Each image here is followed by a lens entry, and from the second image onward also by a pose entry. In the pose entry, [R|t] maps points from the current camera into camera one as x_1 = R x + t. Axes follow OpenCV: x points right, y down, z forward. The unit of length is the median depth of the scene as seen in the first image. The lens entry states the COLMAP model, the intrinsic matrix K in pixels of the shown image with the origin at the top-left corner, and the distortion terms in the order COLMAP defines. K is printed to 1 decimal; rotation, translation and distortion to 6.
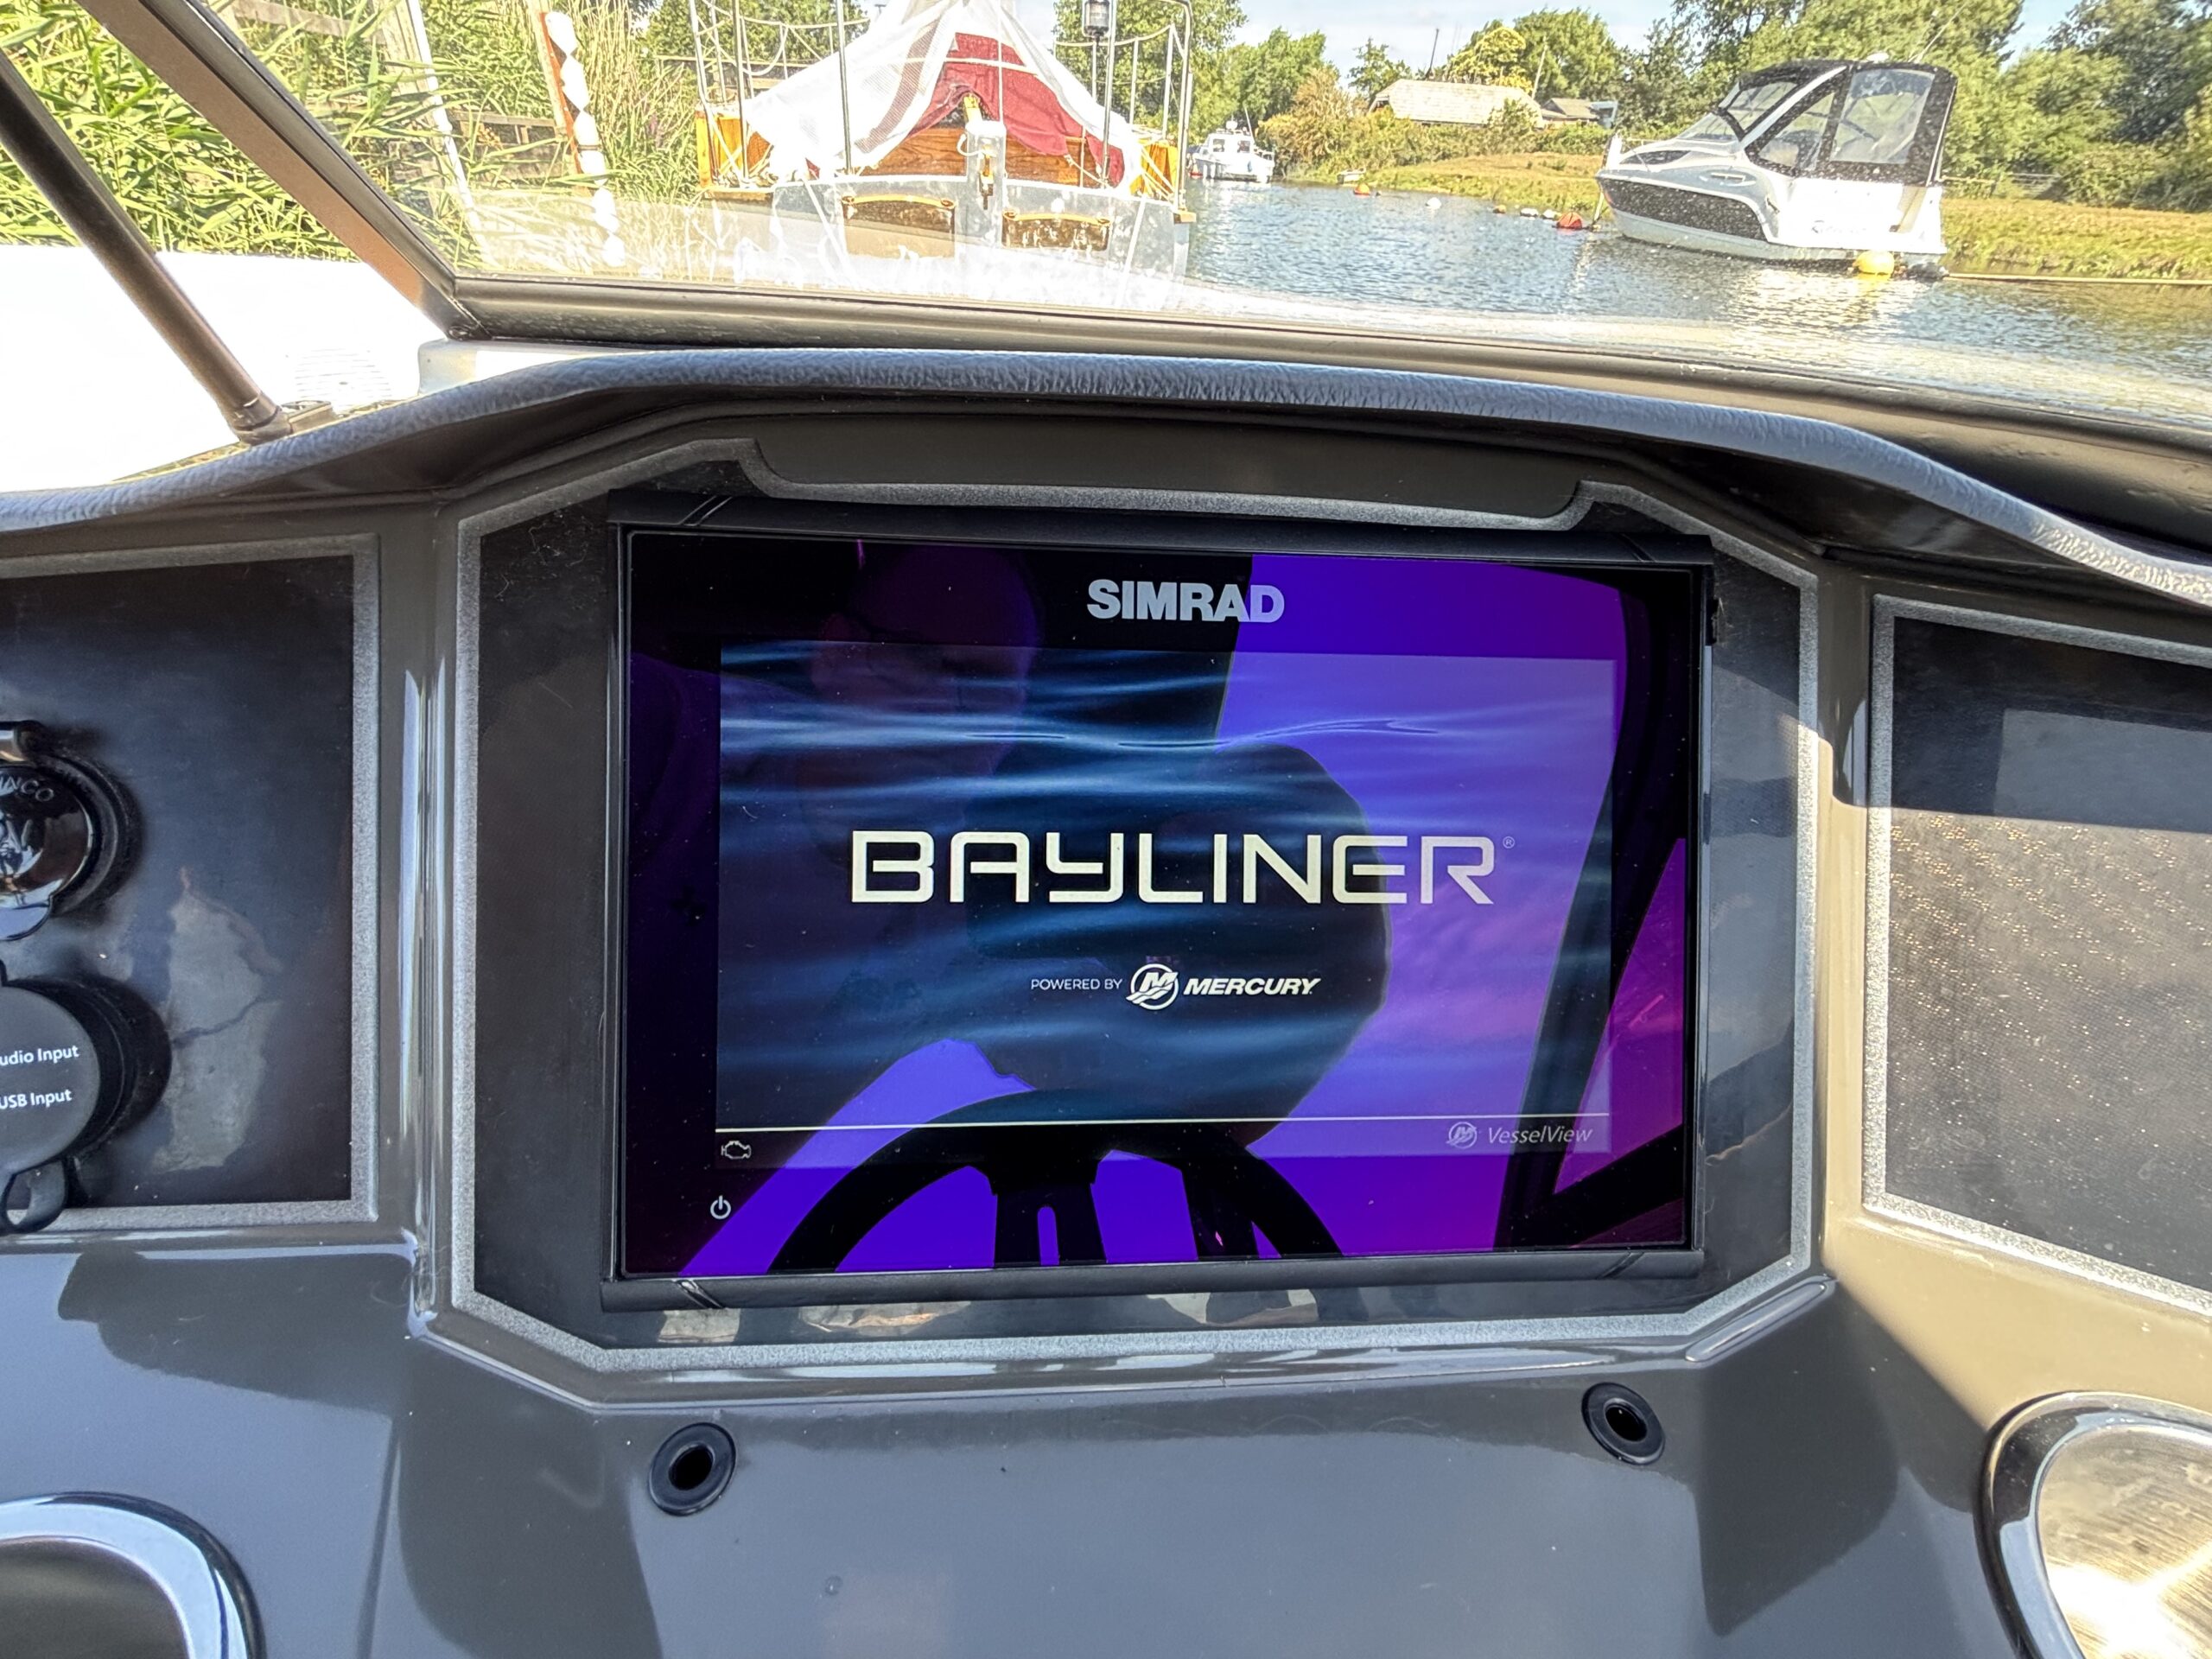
lens RADIAL K [[983.9, 0, 1098.8], [0, 983.9, 815.7], [0, 0, 1]] dist [0.008478, -0.004620]
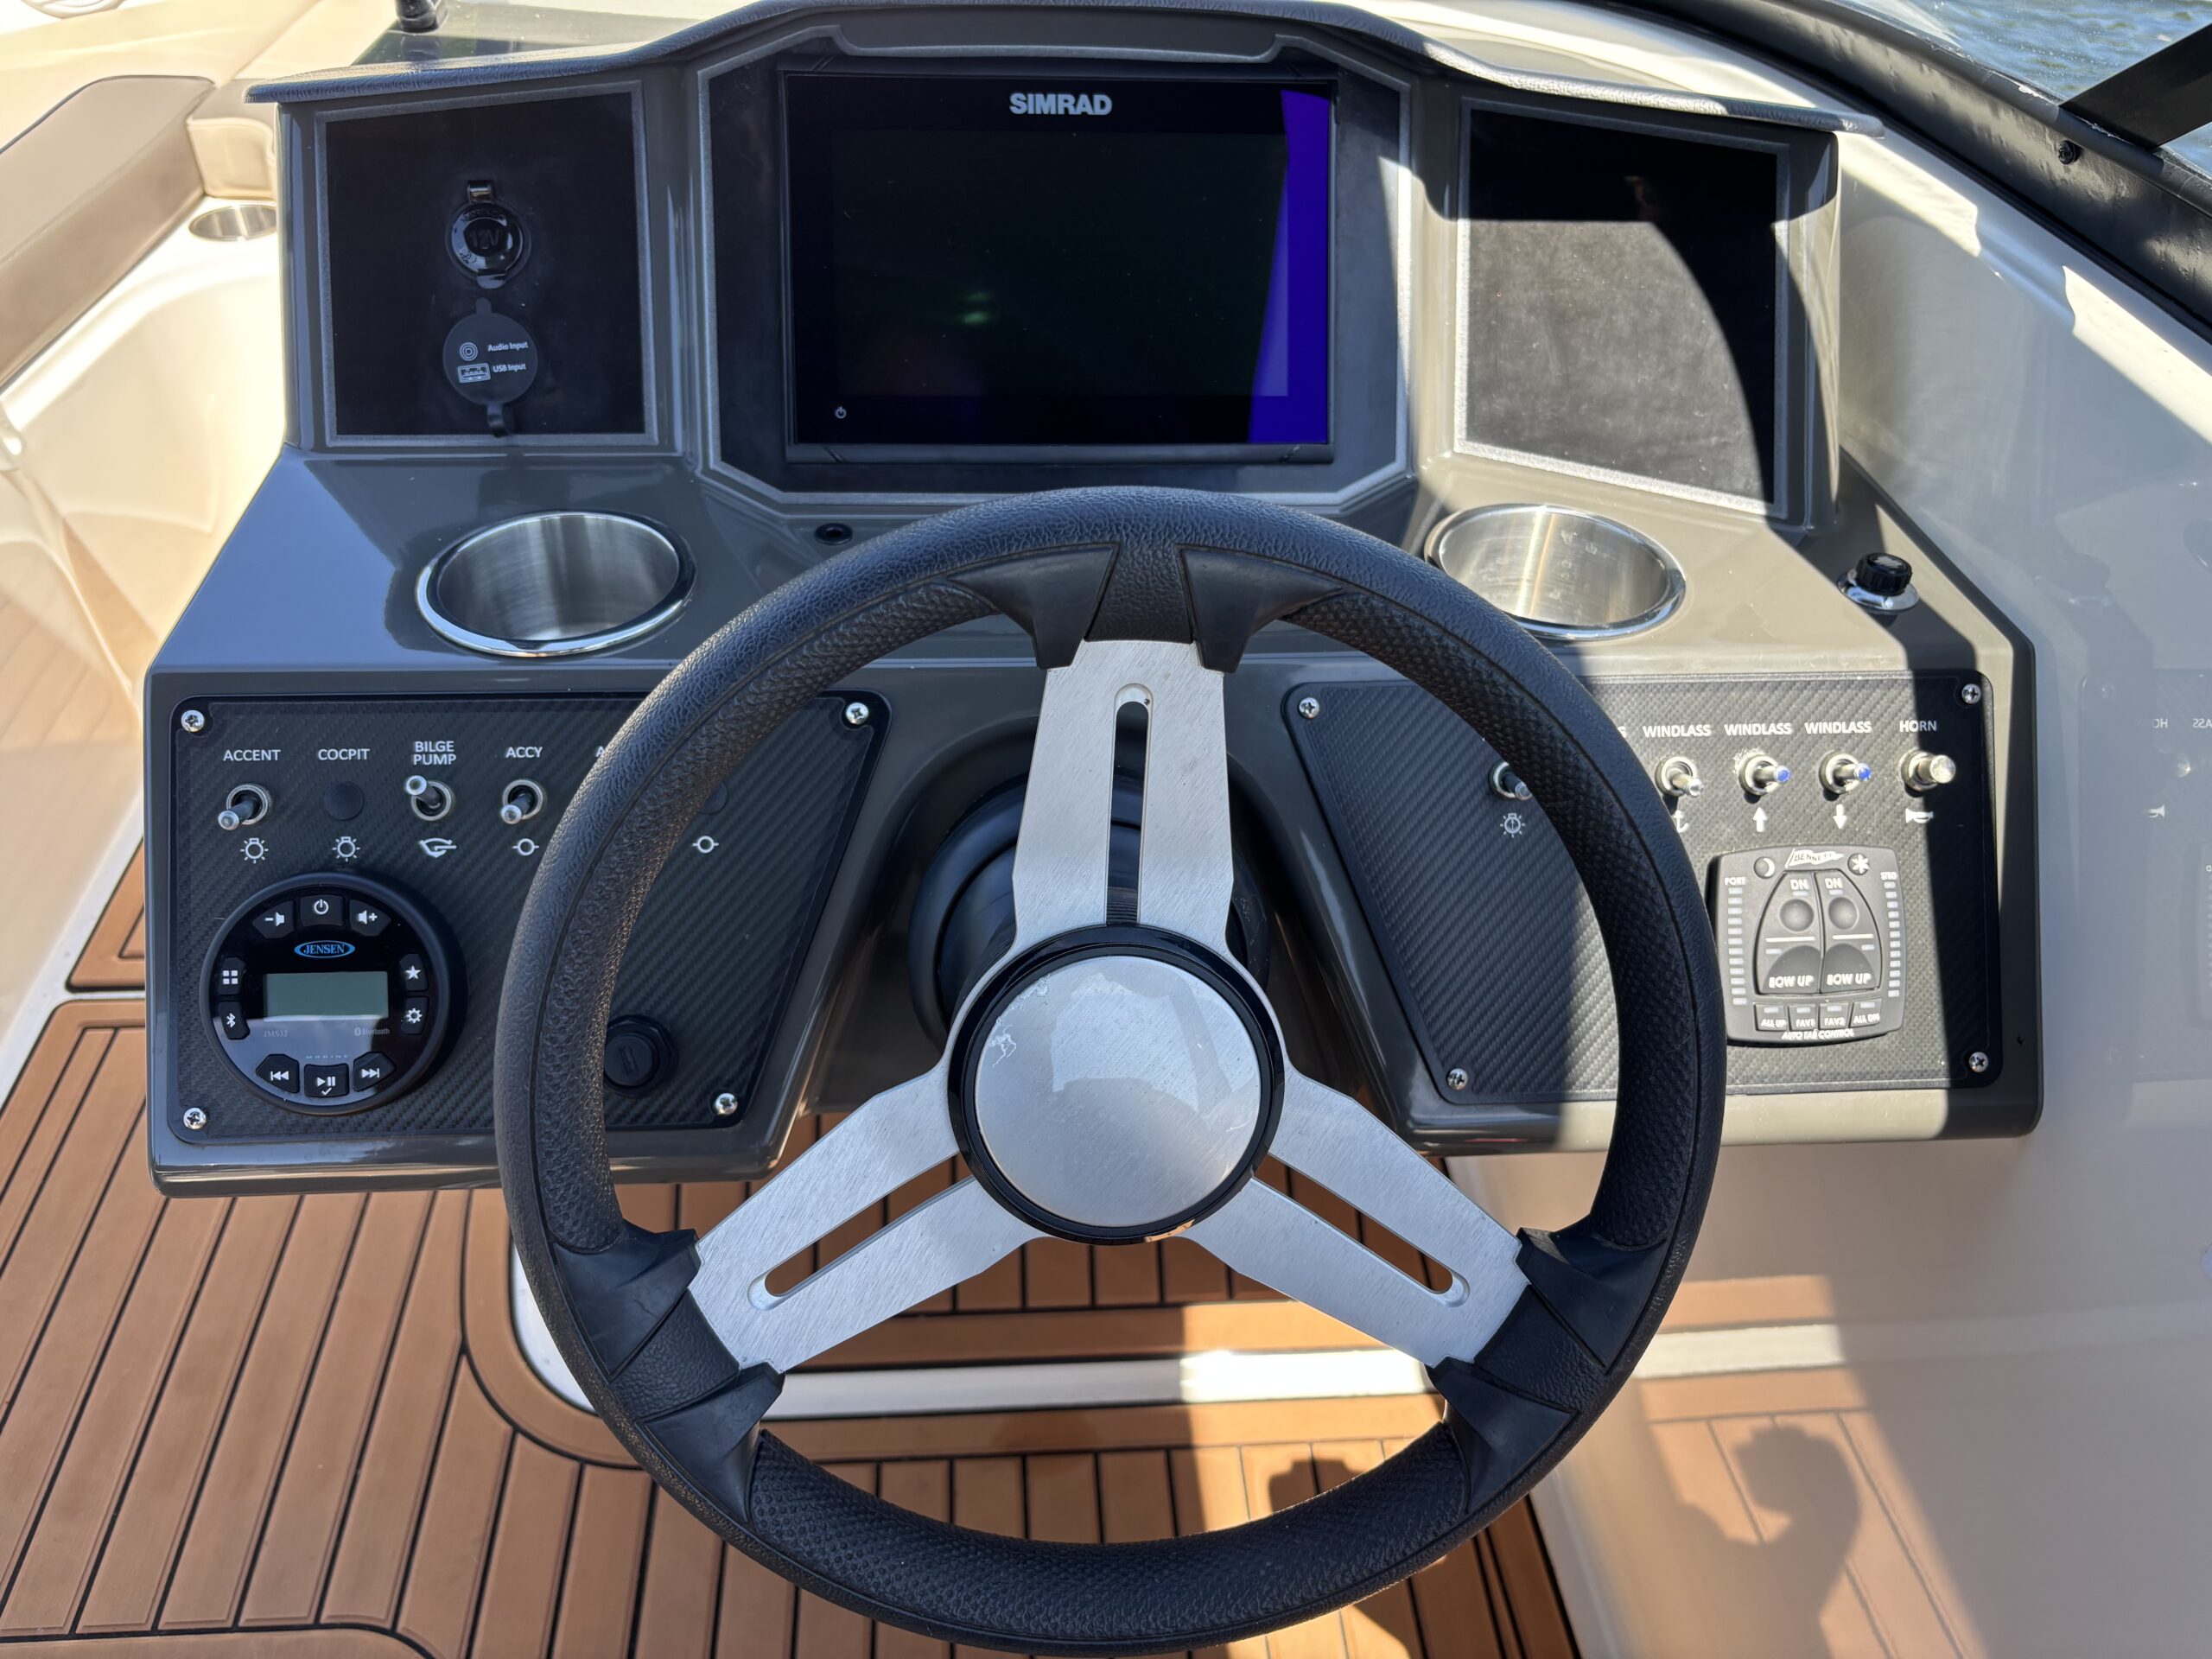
lens RADIAL K [[1695.6, 0, 1085.9], [0, 1695.6, 831.9], [0, 0, 1]] dist [0.002787, -0.034650]
pose [[0.999699, -0.022531, -0.009665, 0.126165], [0.023479, 0.993323, 0.112953, 0.766556], [0.007055, -0.113146, 0.993553, -2.290388]]
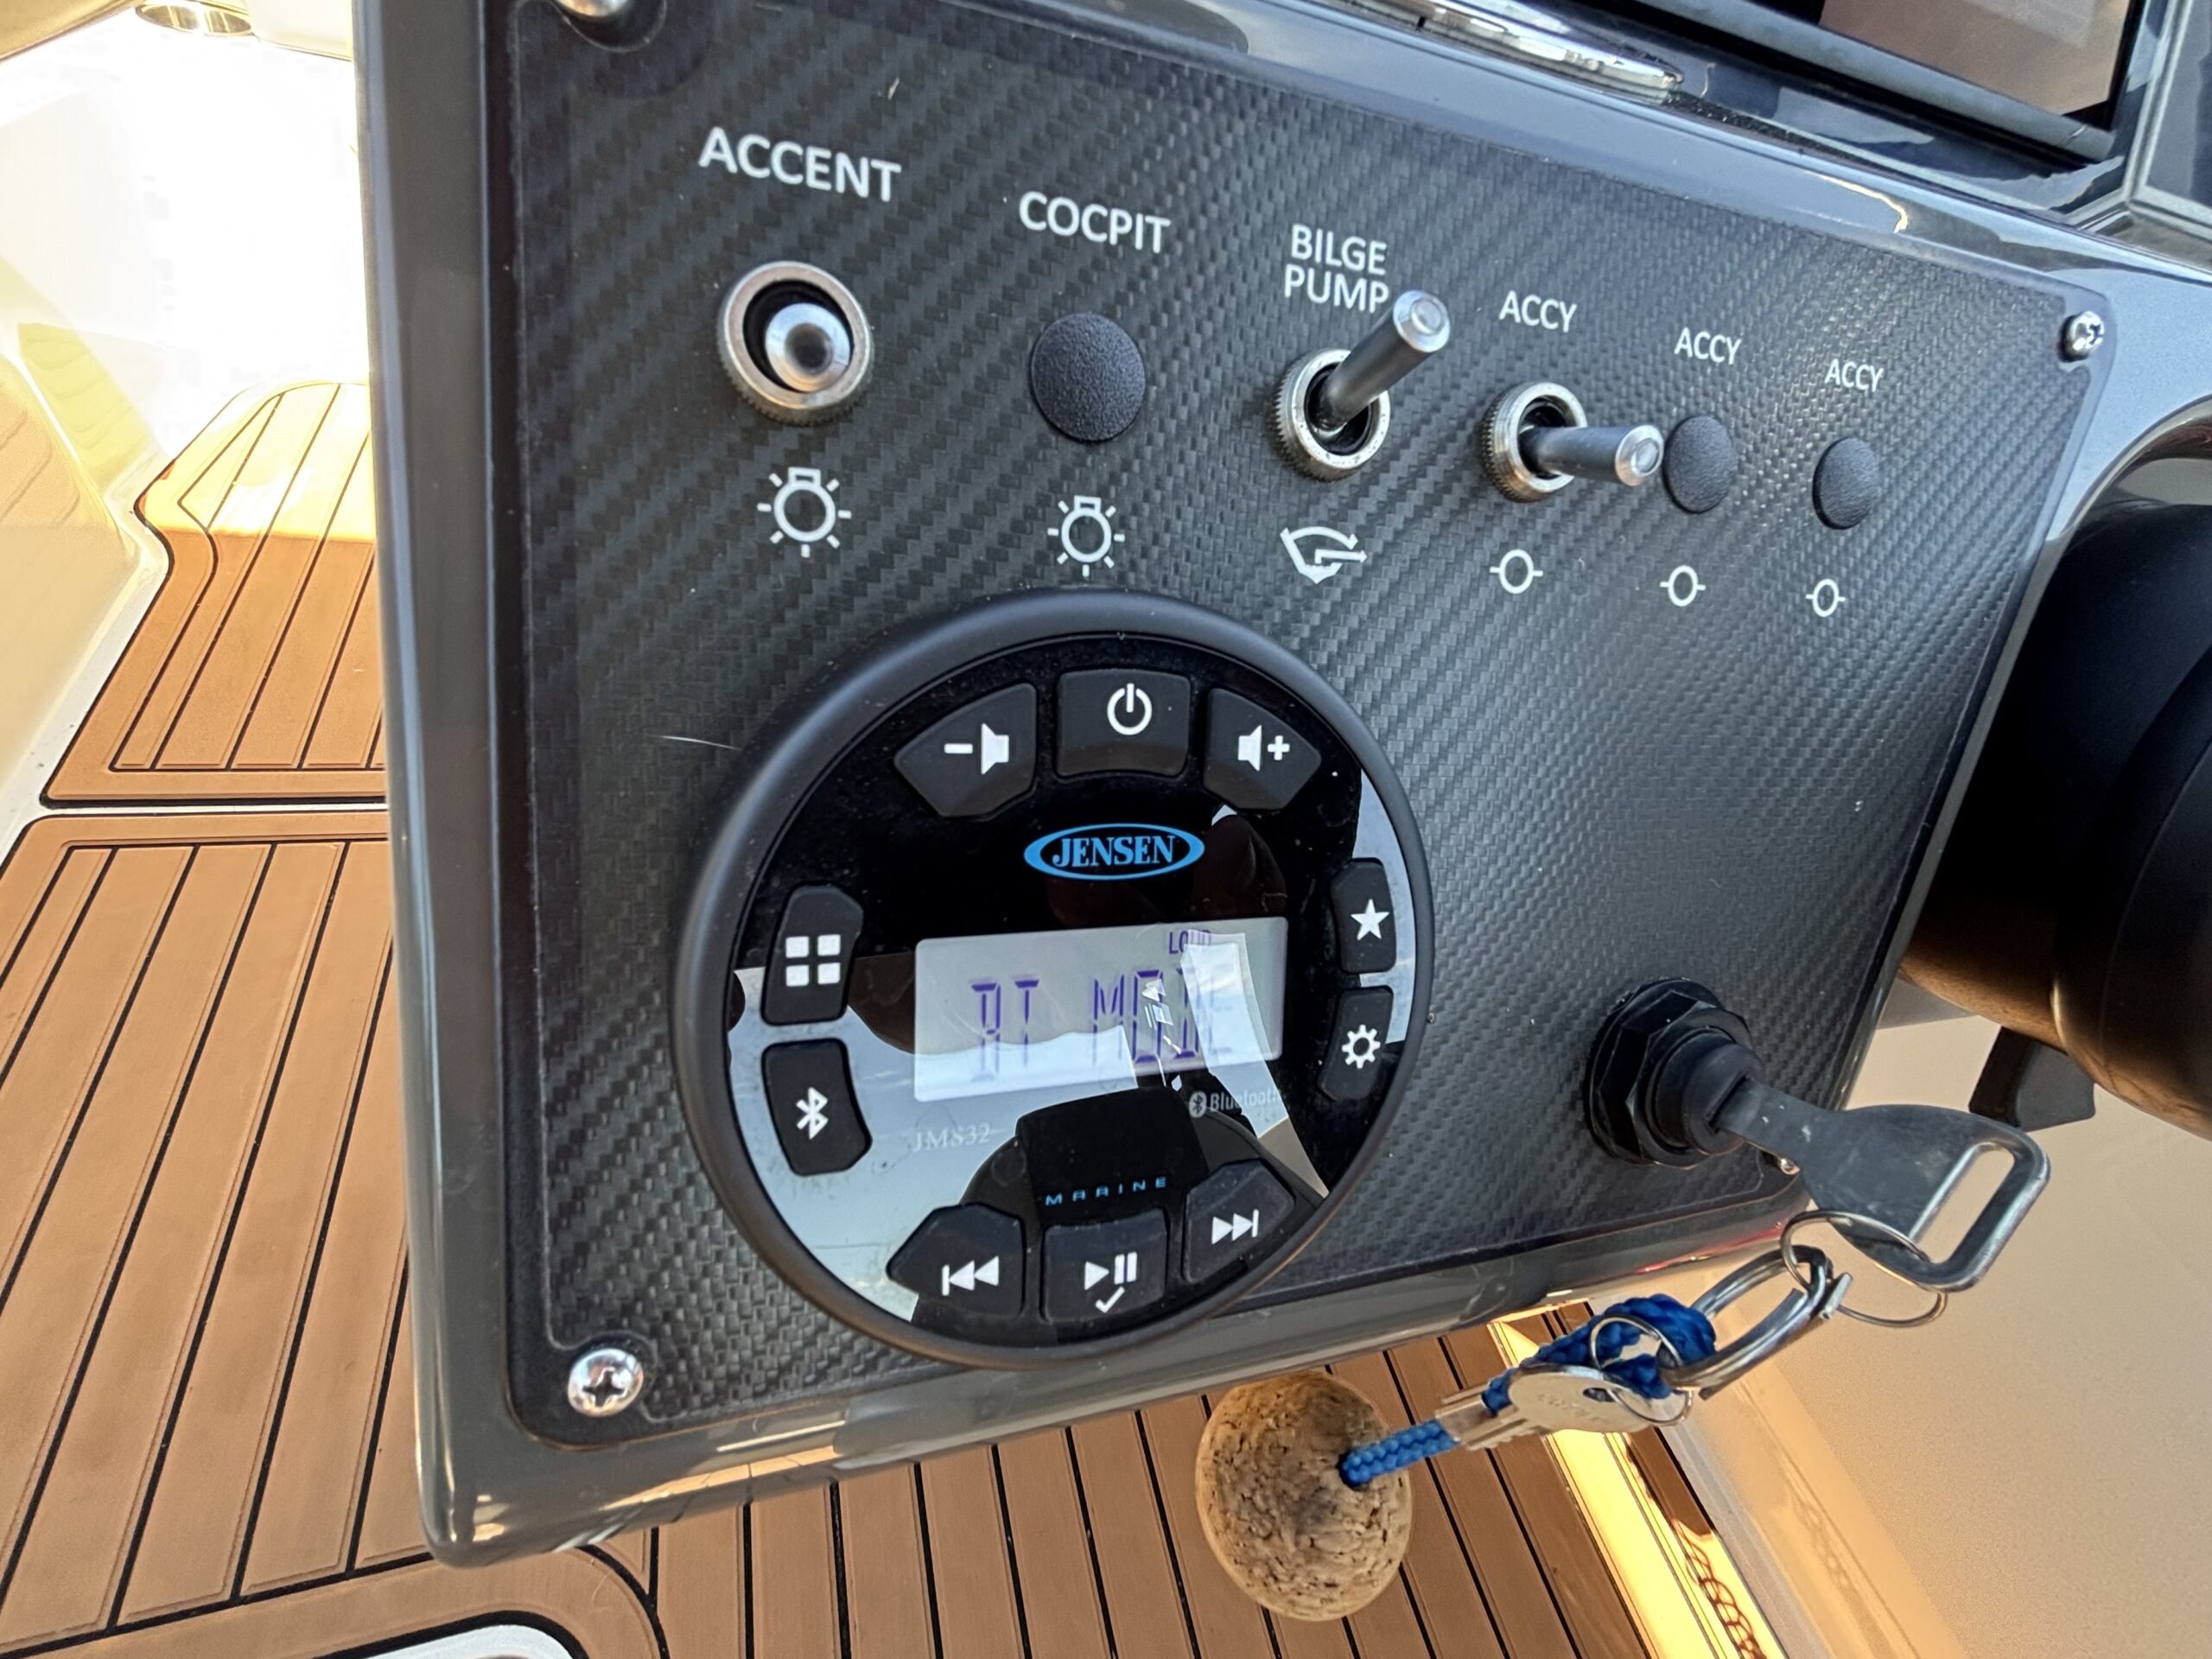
lens RADIAL K [[983.9, 0, 1085.4], [0, 983.9, 820.1], [0, 0, 1]] dist [0.008478, -0.004620]
pose [[0.966489, -0.014421, 0.256303, -1.170399], [-0.046747, 0.971840, 0.230959, 1.085931], [-0.252416, -0.235200, 0.938598, -0.203514]]
